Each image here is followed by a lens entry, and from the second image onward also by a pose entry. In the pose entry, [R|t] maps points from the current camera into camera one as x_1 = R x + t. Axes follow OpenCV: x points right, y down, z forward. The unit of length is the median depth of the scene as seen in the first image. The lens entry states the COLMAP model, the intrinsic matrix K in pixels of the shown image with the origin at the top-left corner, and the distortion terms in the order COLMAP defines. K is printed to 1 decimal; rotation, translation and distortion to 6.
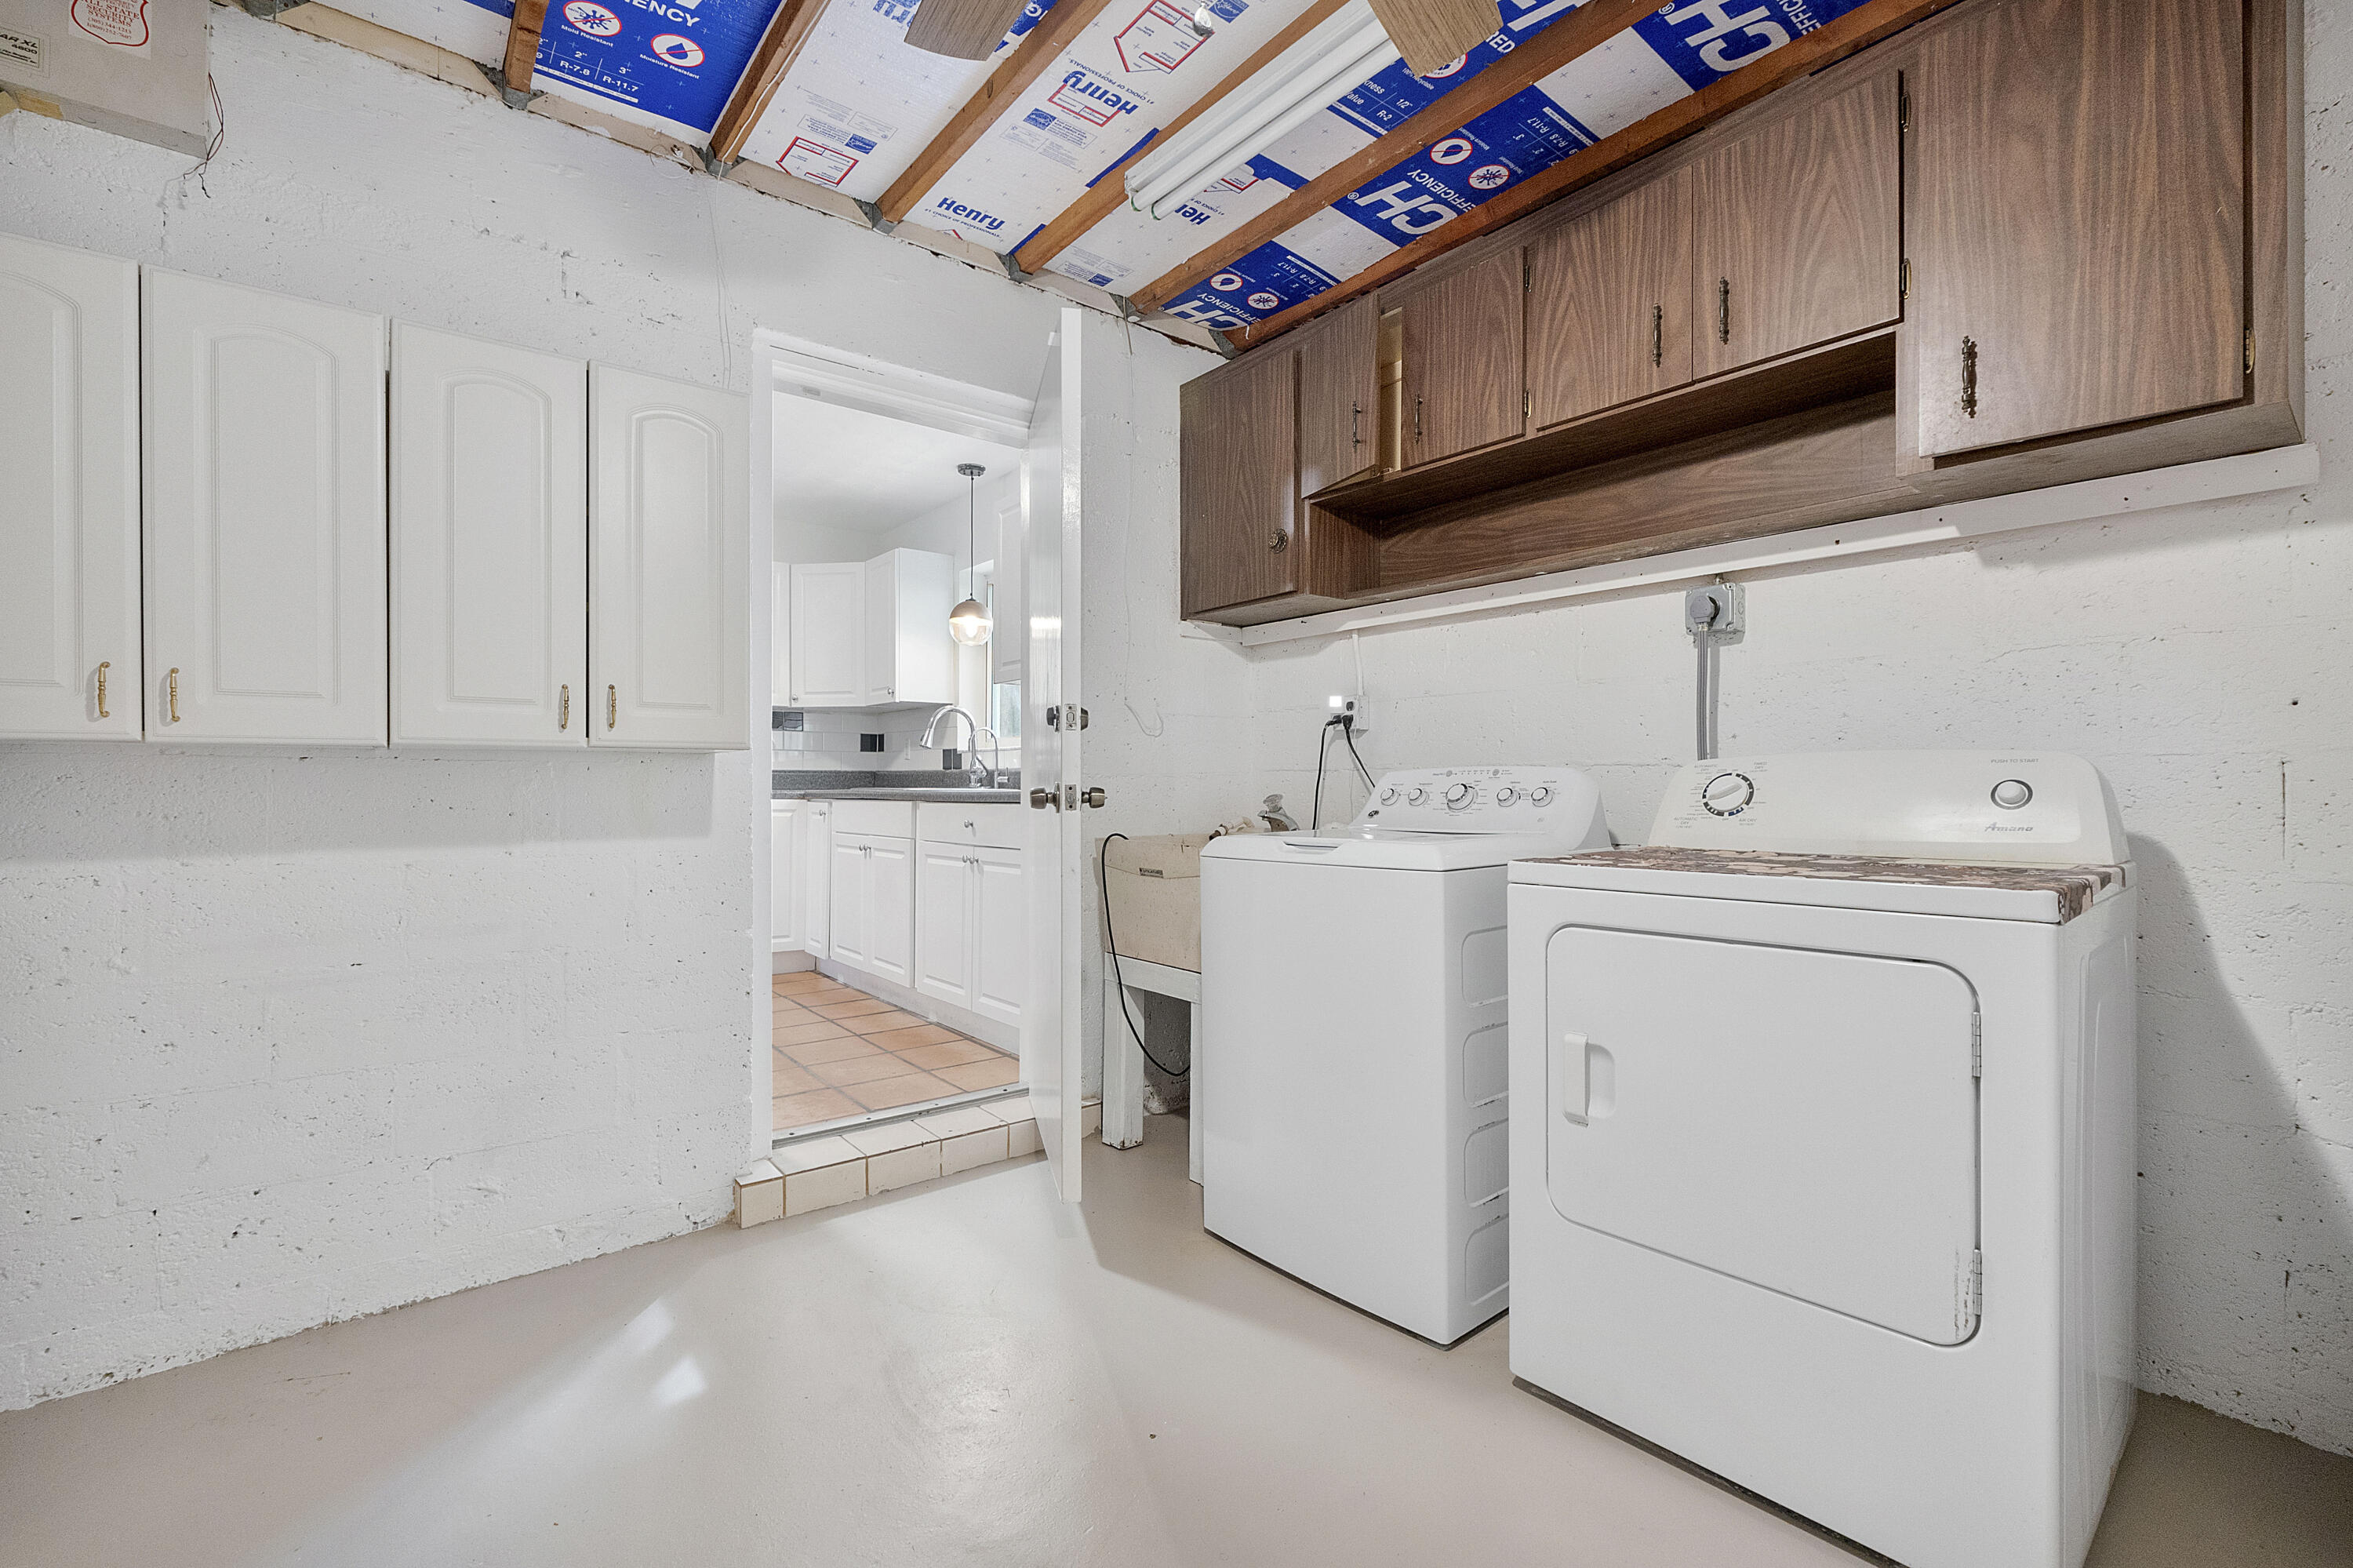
lens RADIAL K [[994.1, 0, 1177.8], [0, 994.1, 785.5], [0, 0, 1]] dist [-0.002084, -0.000323]
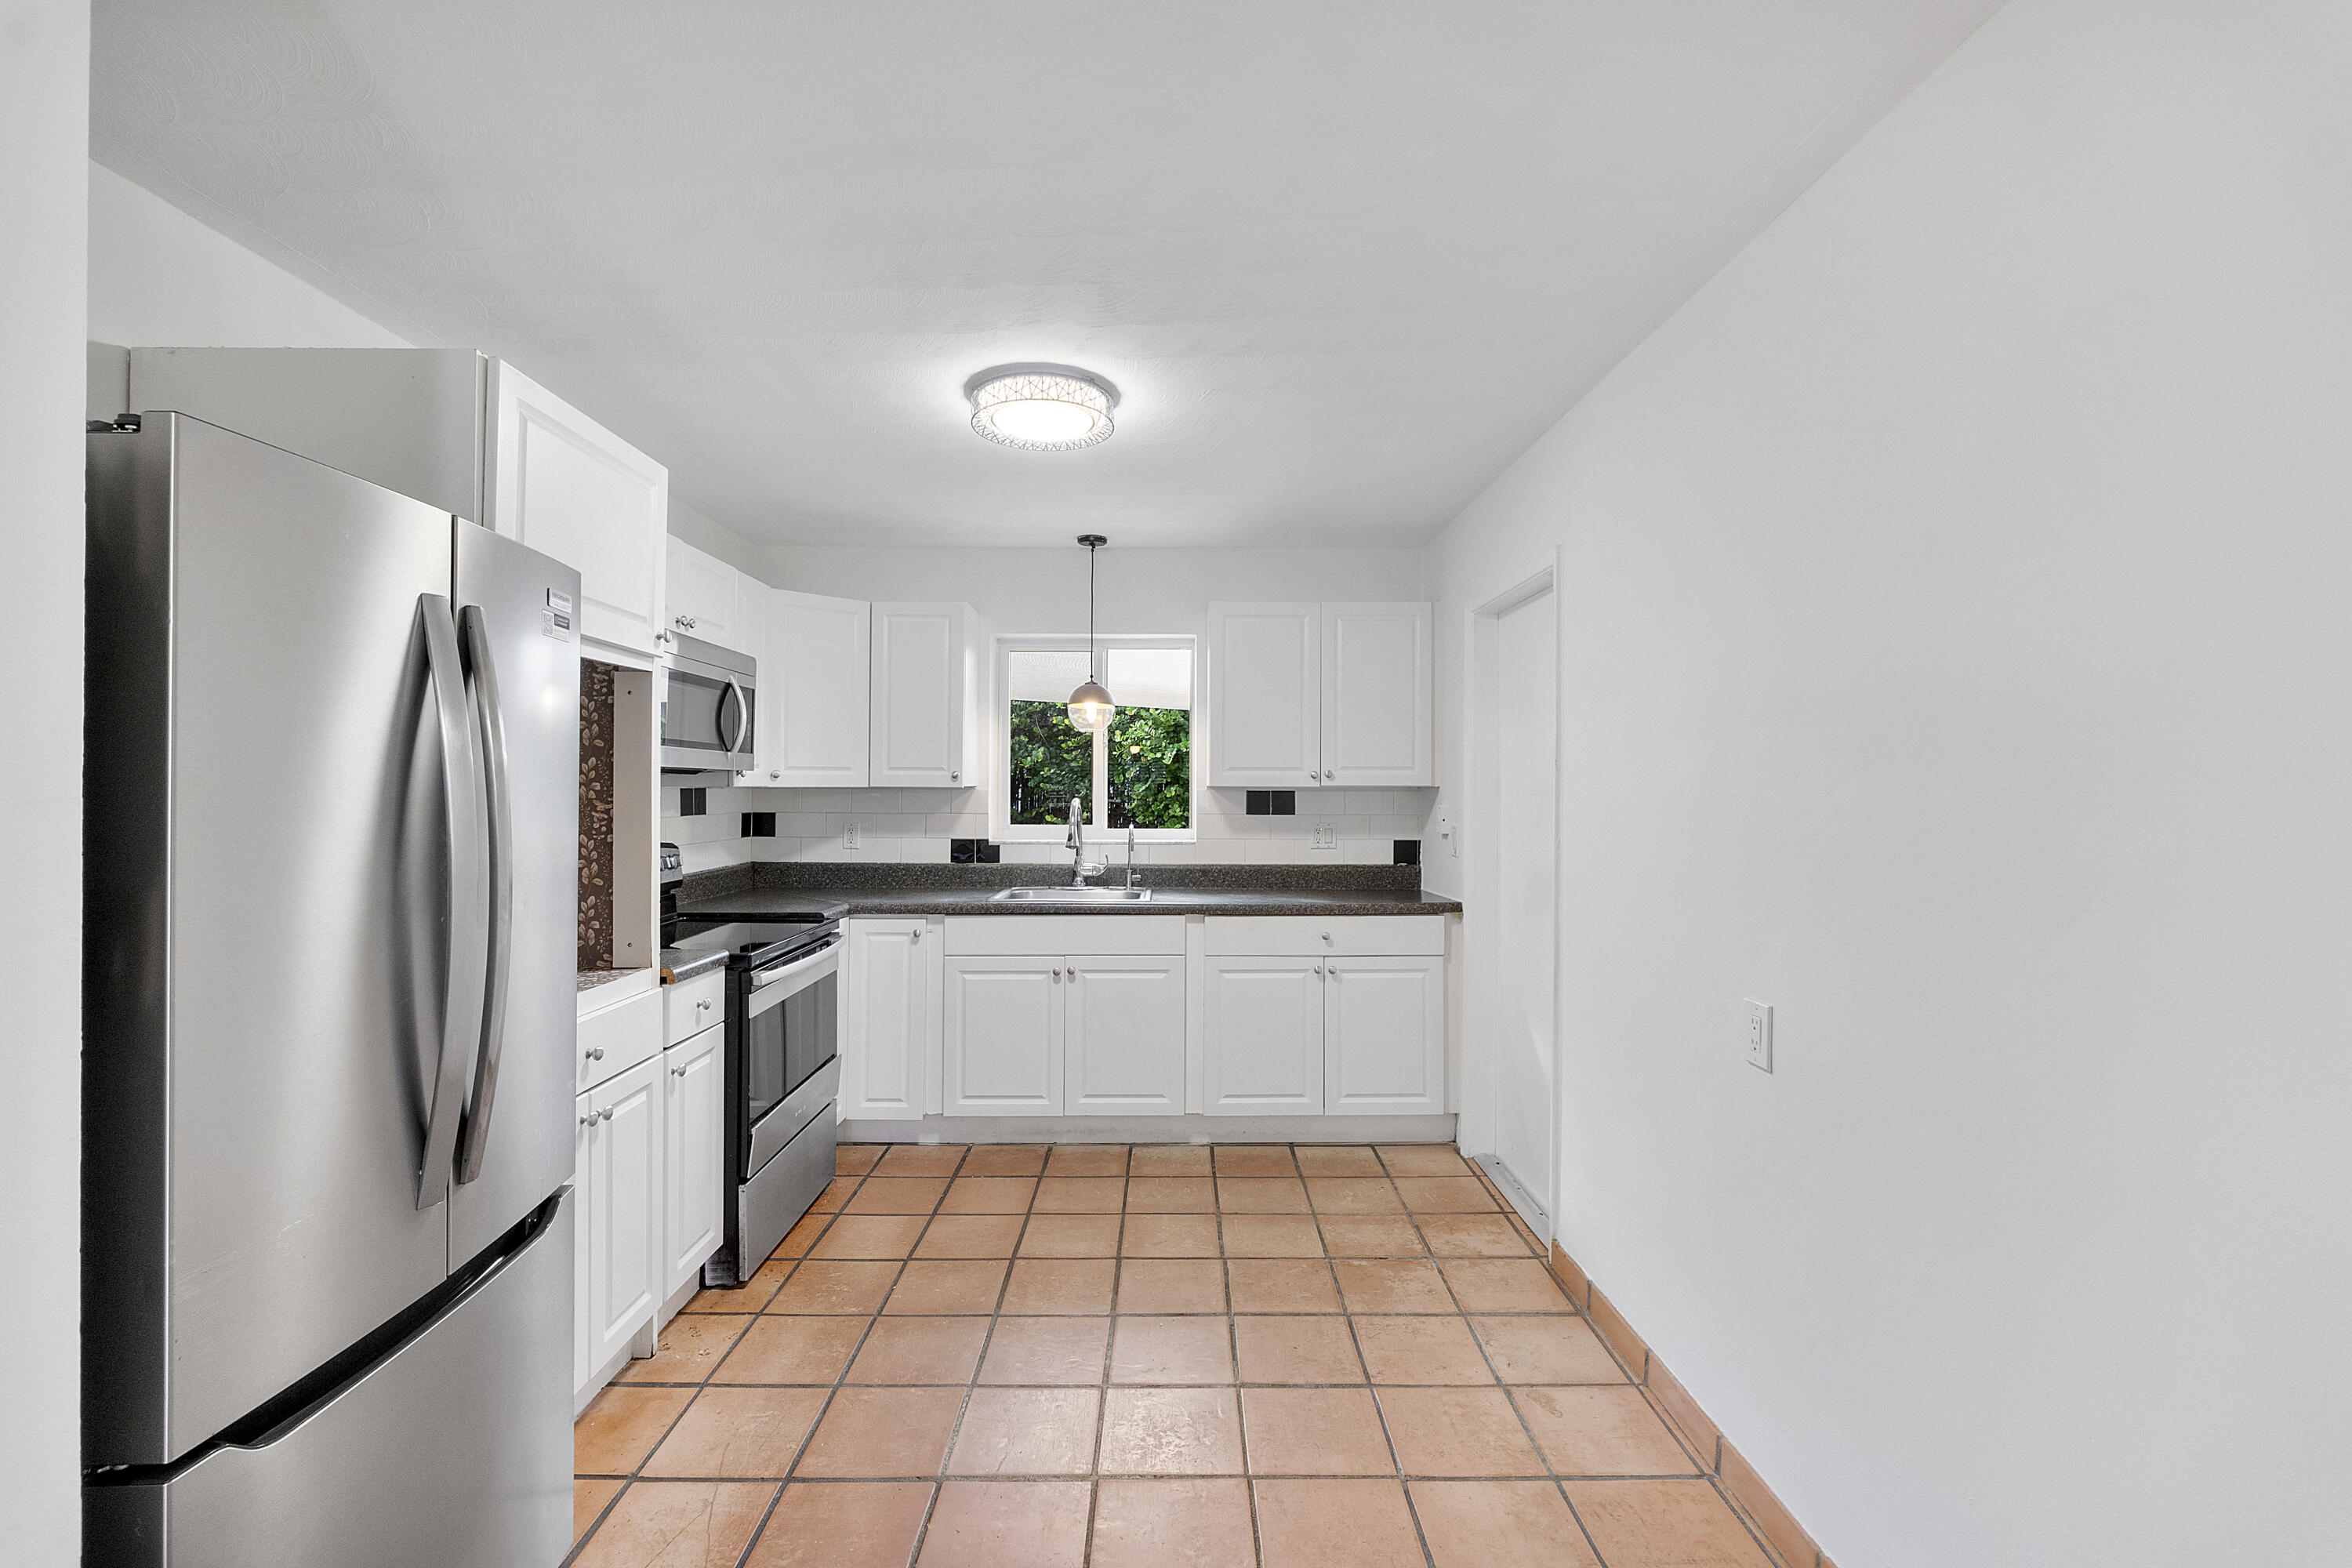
lens RADIAL K [[993.7, 0, 1177.3], [0, 993.7, 785.5], [0, 0, 1]] dist [-0.002084, -0.000323]
pose [[0.632759, 0.002338, 0.774346, -1.126166], [-0.002726, 0.999996, -0.000792, -0.119169], [-0.774344, -0.001610, 0.632762, 0.469191]]
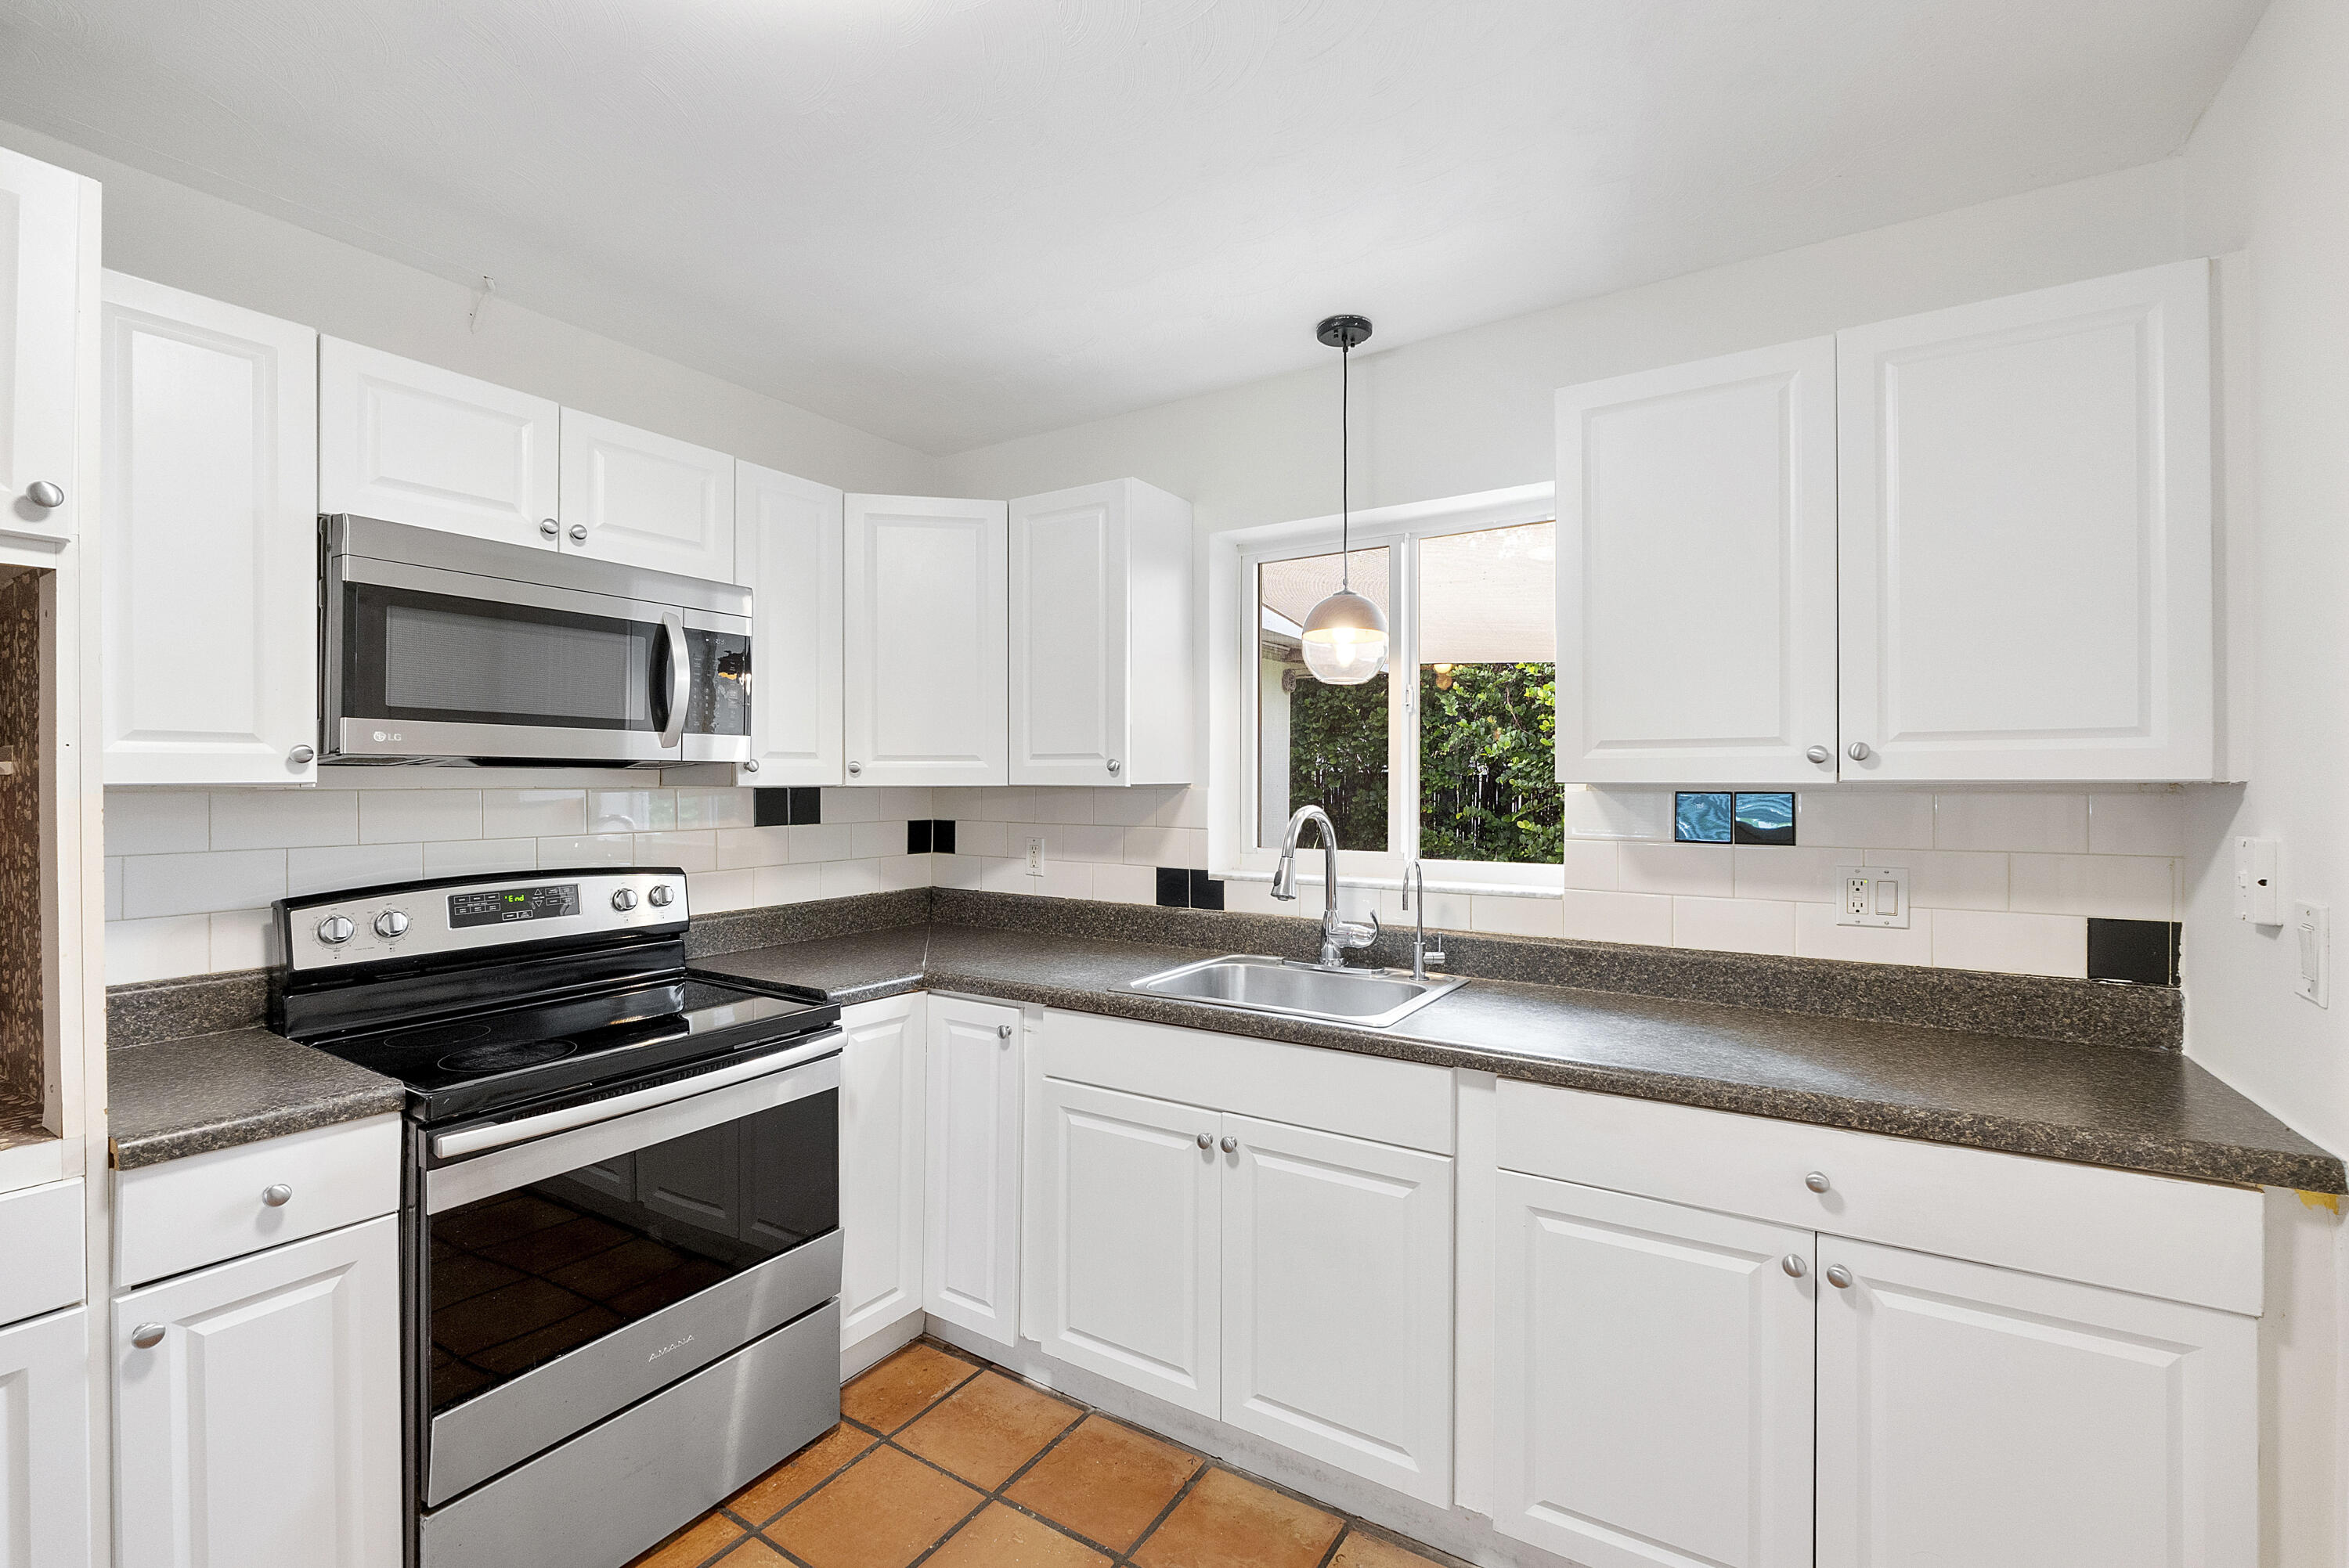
lens RADIAL K [[1012.0, 0, 1170.6], [0, 1012.0, 780.6], [0, 0, 1]] dist [0.000758, -0.004679]
pose [[0.951452, -0.000575, 0.307796, -0.580780], [0.000805, 0.999999, -0.000621, -0.120418], [-0.307796, 0.000838, 0.951452, 0.709190]]
